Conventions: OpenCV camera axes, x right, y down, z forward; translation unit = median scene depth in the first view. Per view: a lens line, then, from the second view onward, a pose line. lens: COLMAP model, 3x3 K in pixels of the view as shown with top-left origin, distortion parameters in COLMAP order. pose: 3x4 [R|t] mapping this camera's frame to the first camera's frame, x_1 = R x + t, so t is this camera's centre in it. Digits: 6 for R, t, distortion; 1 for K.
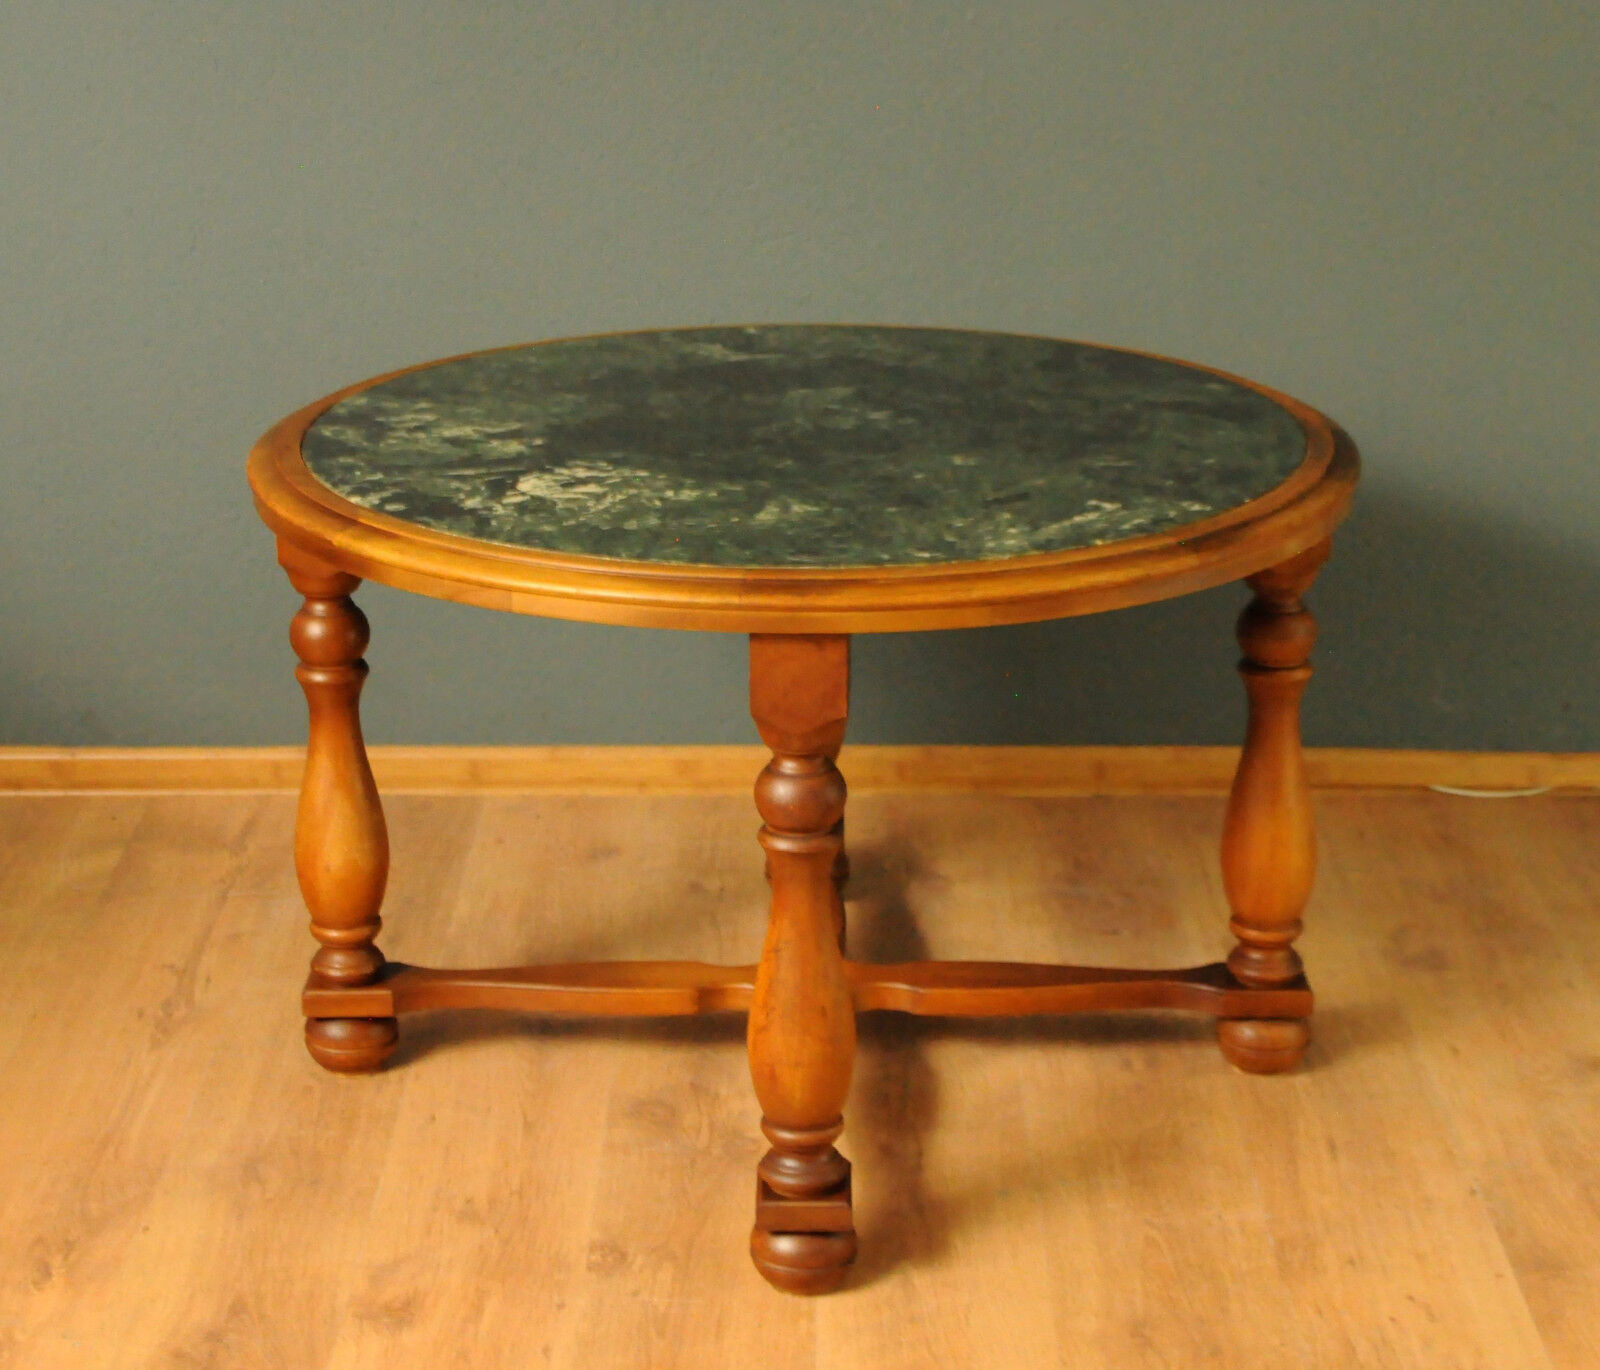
lens RADIAL K [[3170.0, 0, 787.8], [0, 3170.0, 686.9], [0, 0, 1]] dist [0.272029, 0.000000]
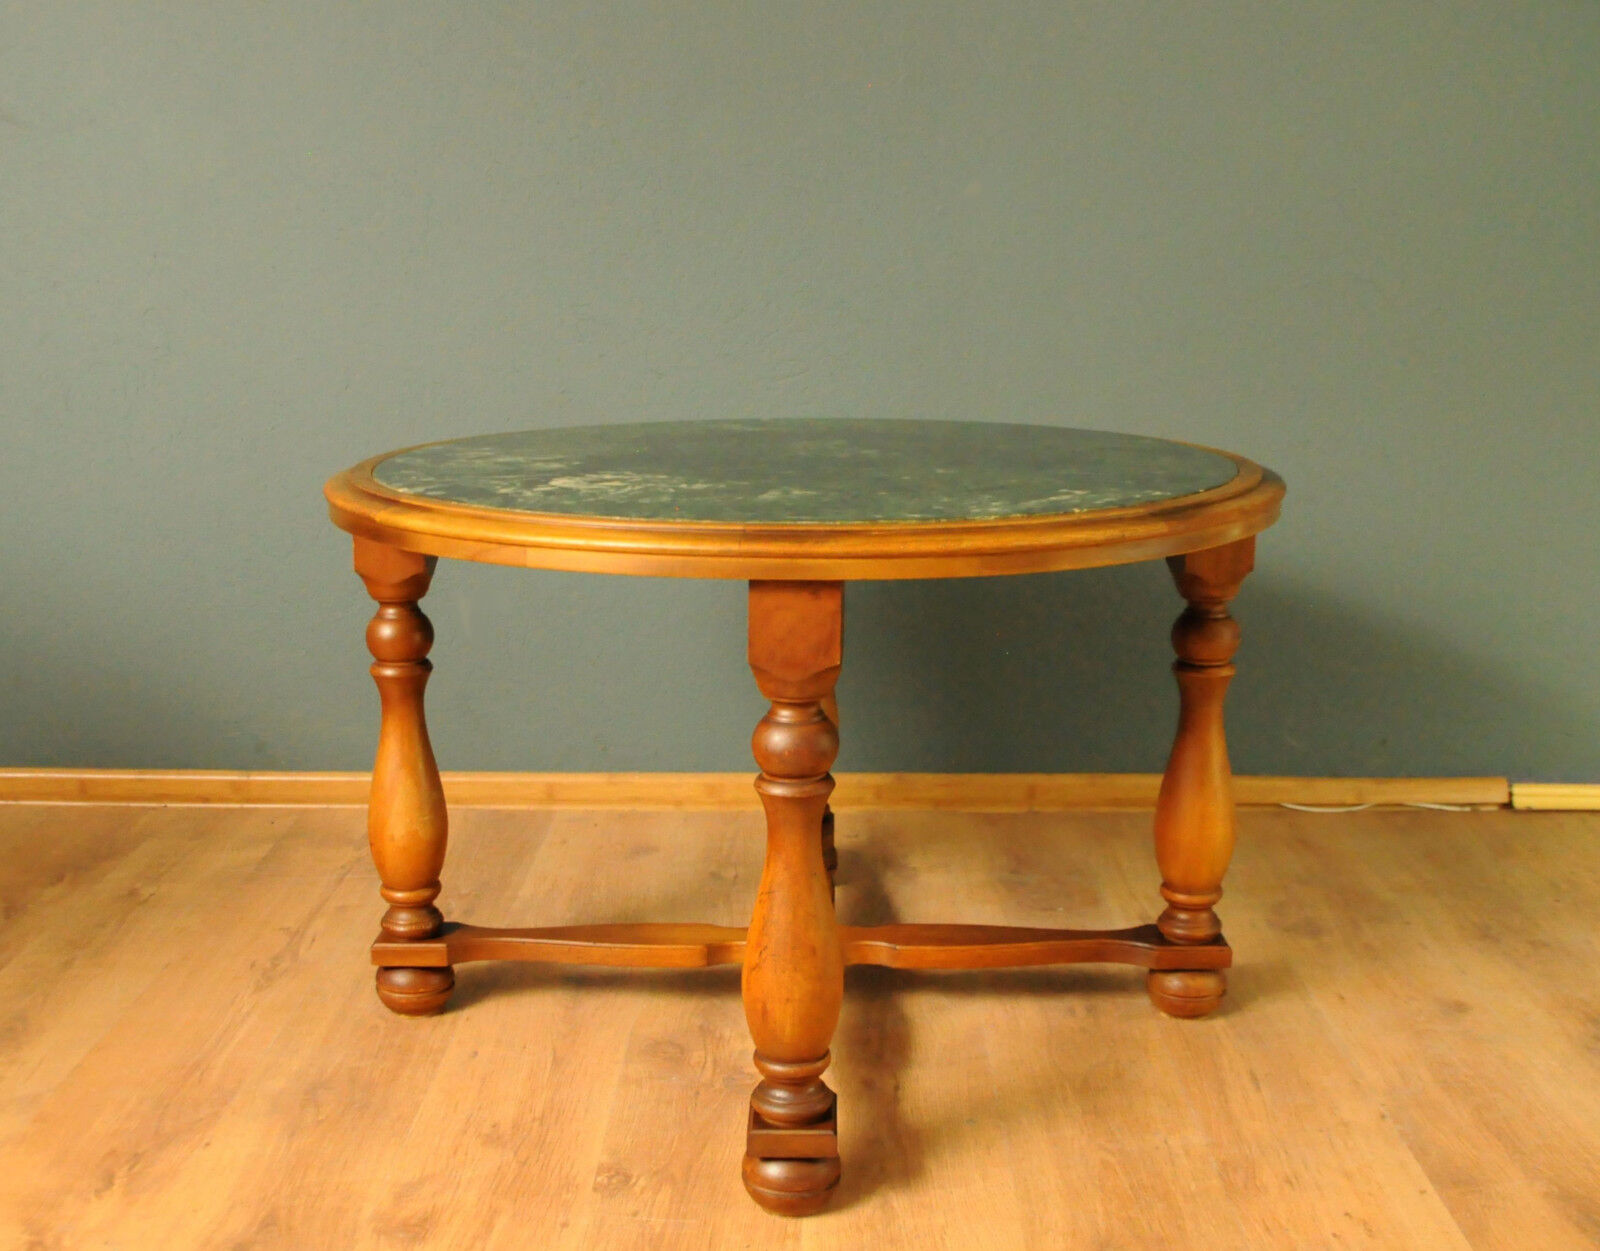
lens RADIAL K [[1821.8, 0, 804.2], [0, 1821.8, 551.2], [0, 0, 1]] dist [-0.027918, 0.000000]
pose [[0.999989, 0.003575, -0.003024, 0.009644], [-0.003997, 0.988133, -0.153549, 0.057309], [0.002439, 0.153559, 0.988136, 0.331799]]
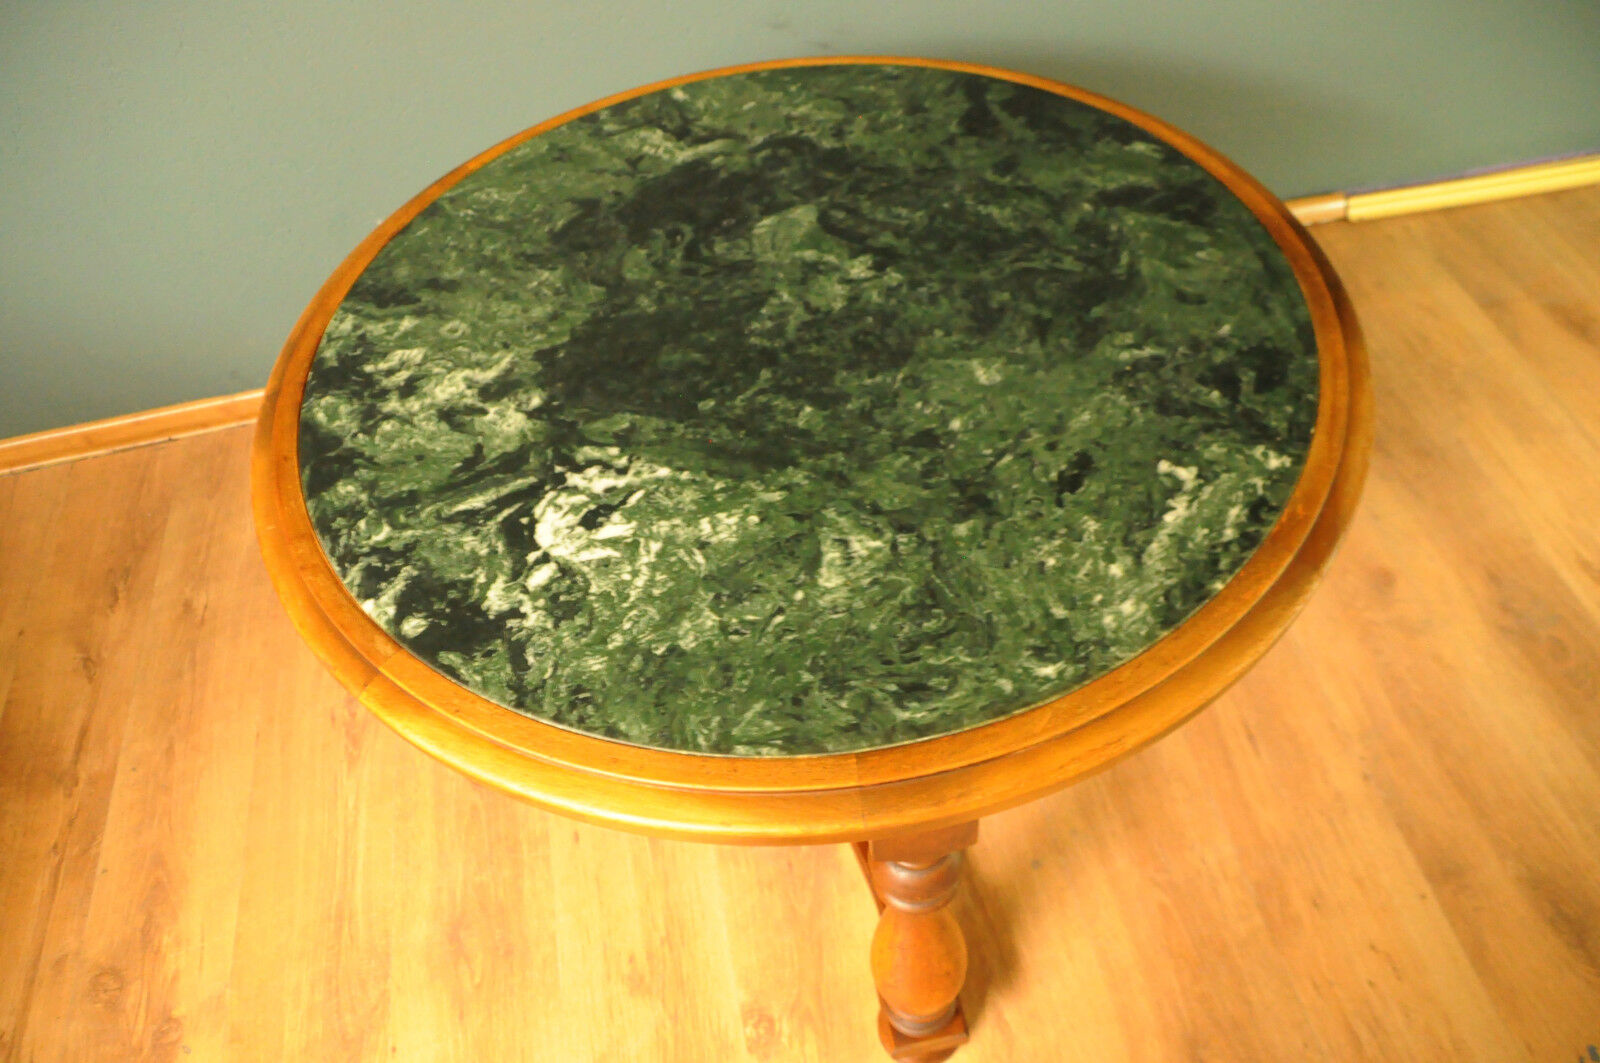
lens RADIAL K [[1216.7, 0, 786.4], [0, 1216.7, 487.2], [0, 0, 1]] dist [-0.113007, 0.050357]
pose [[0.978876, -0.194692, 0.062422, -0.031698], [0.141112, 0.864283, 0.482807, -0.216835], [-0.147949, -0.463800, 0.873499, 0.646601]]
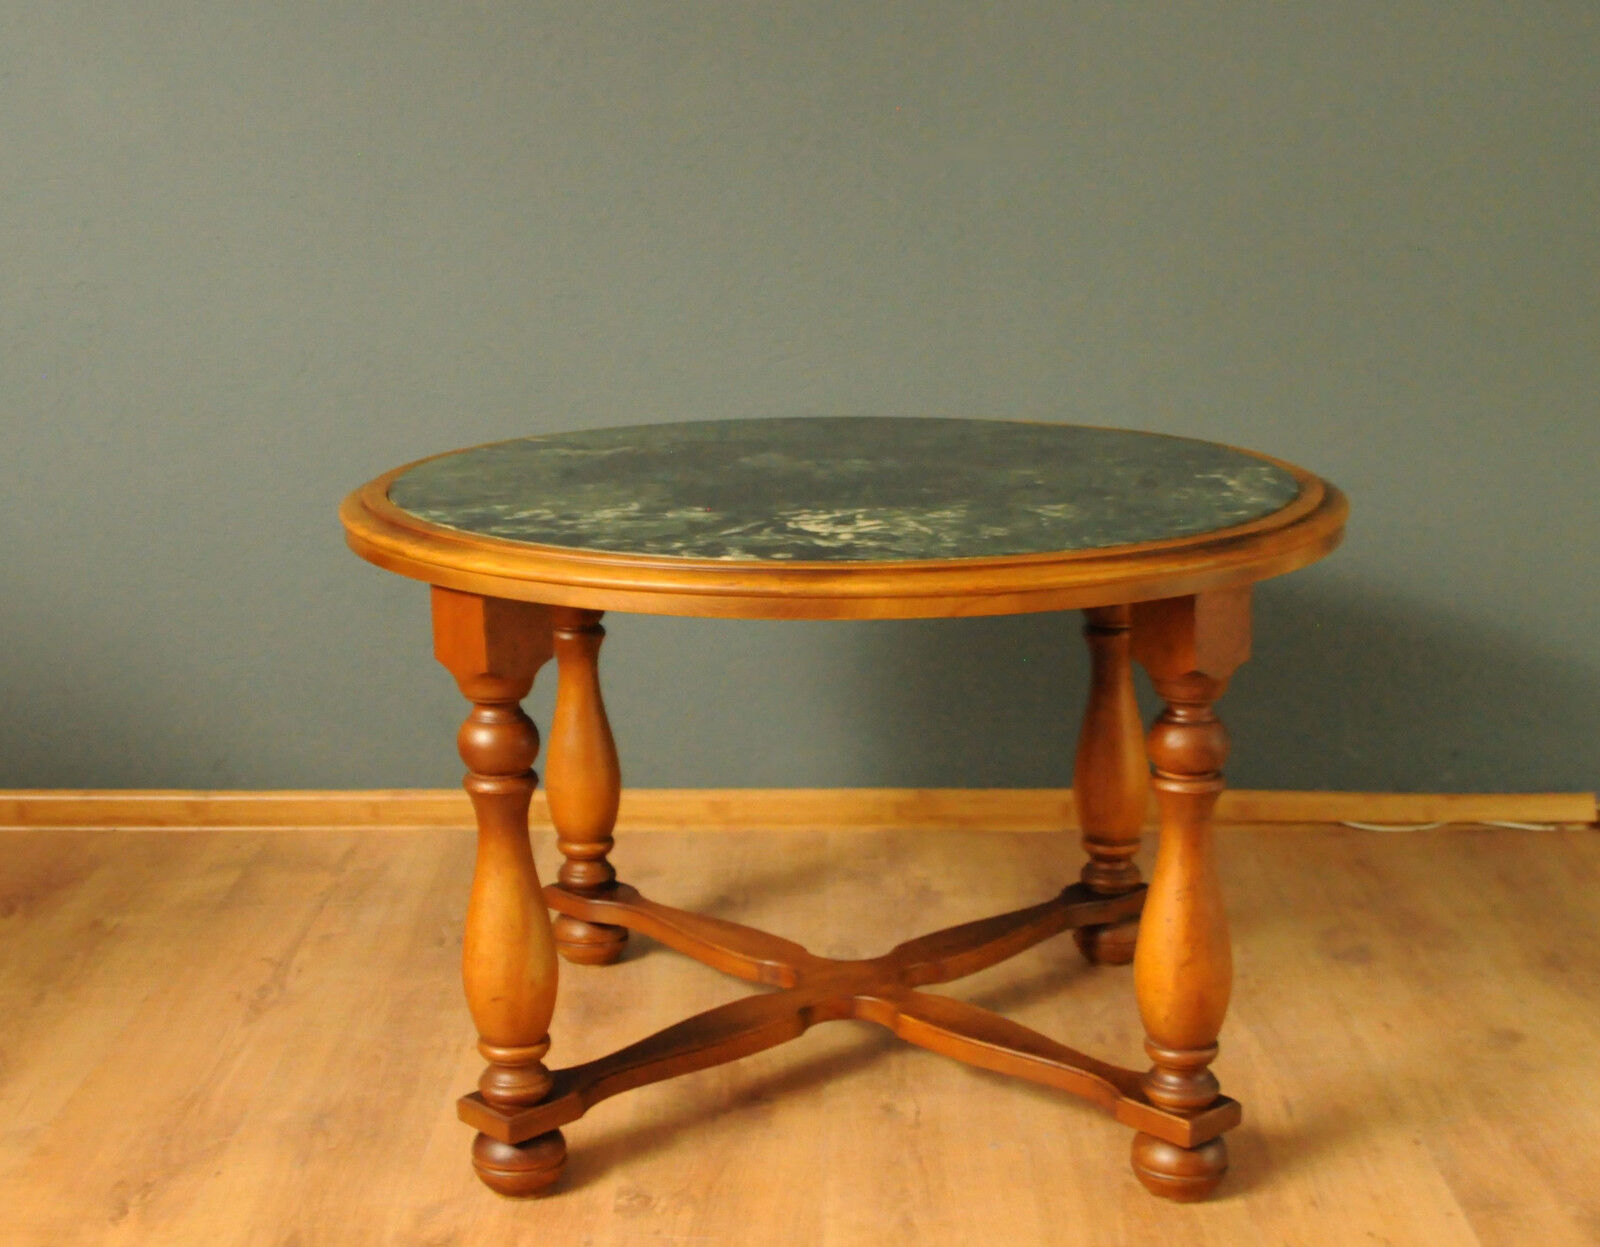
lens RADIAL K [[2286.8, 0, 798.3], [0, 2286.8, 612.3], [0, 0, 1]] dist [0.073336, 0.000000]
pose [[0.999976, -0.000535, -0.006874, 0.005148], [-0.000203, 0.994262, -0.106970, 0.058801], [0.006892, 0.106969, 0.994238, 0.187089]]
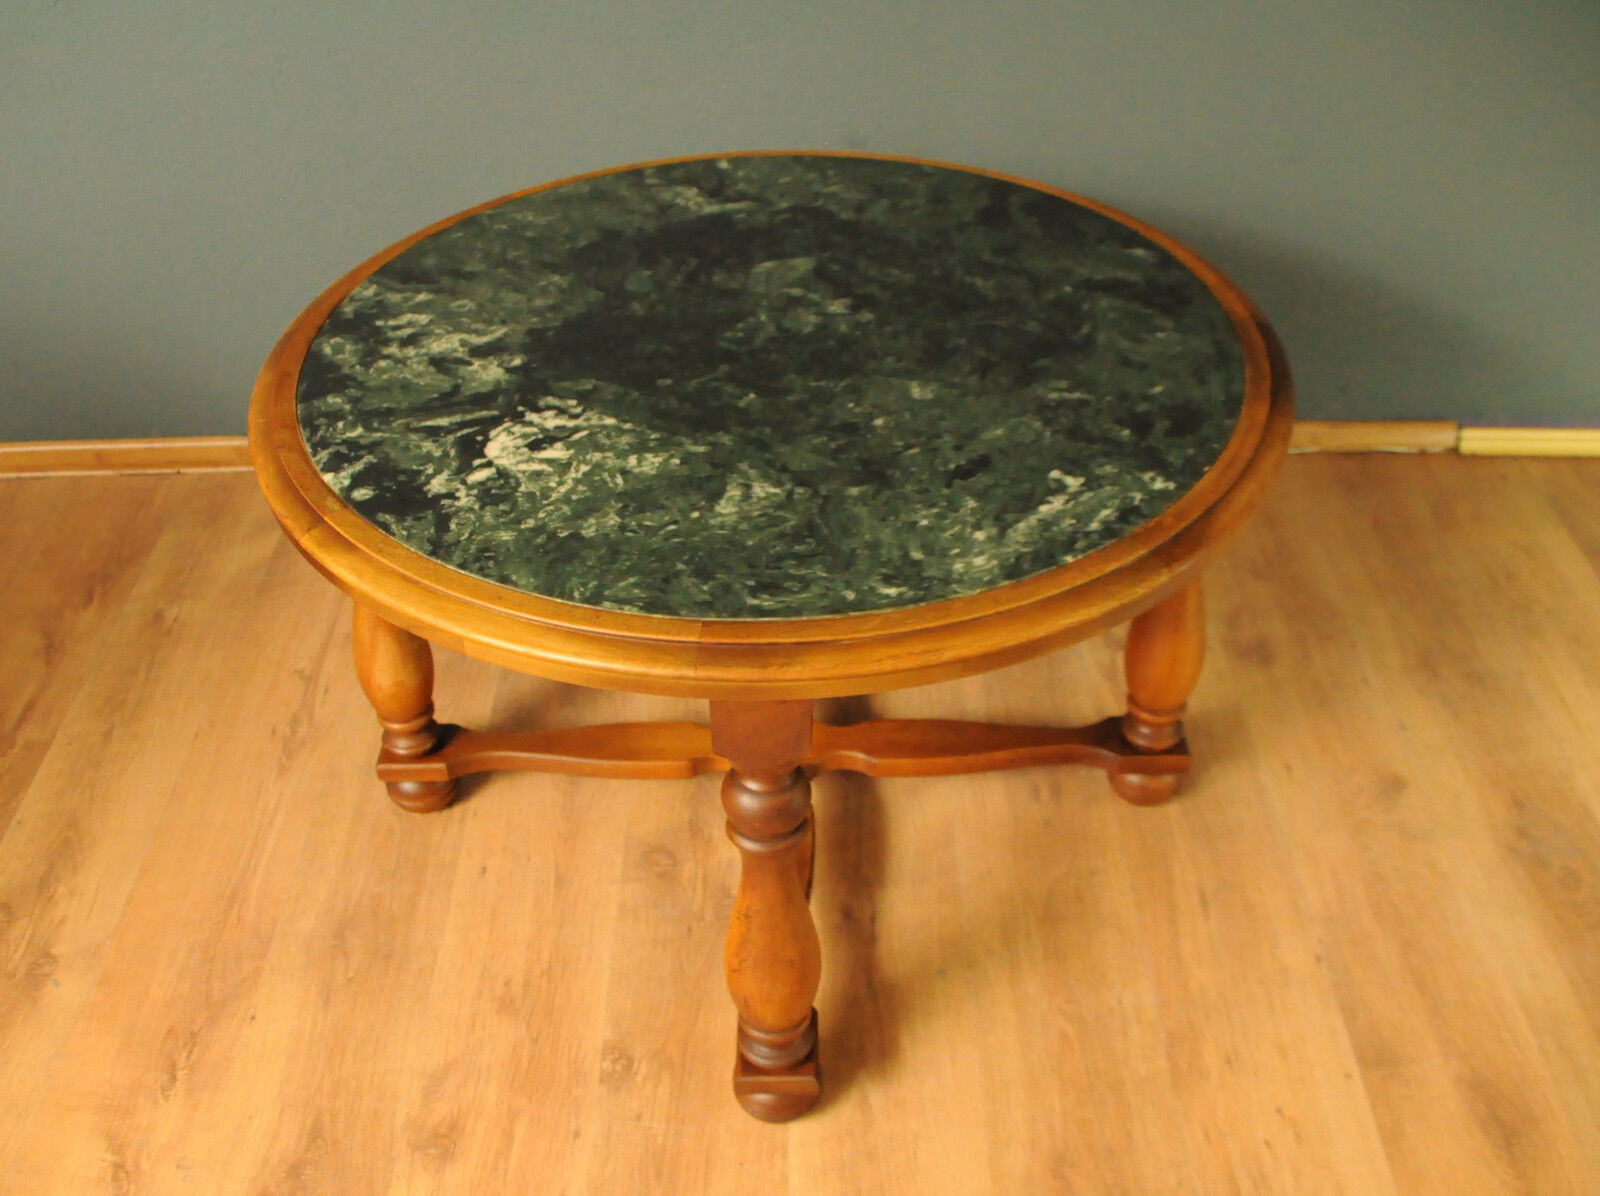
lens RADIAL K [[1526.8, 0, 745.1], [0, 1526.8, 612.3], [0, 0, 1]] dist [-0.091054, 0.000000]
pose [[0.999462, -0.015634, -0.028849, 0.010768], [0.024493, 0.940513, 0.338873, -0.165555], [0.021835, -0.339397, 0.940390, 0.488727]]
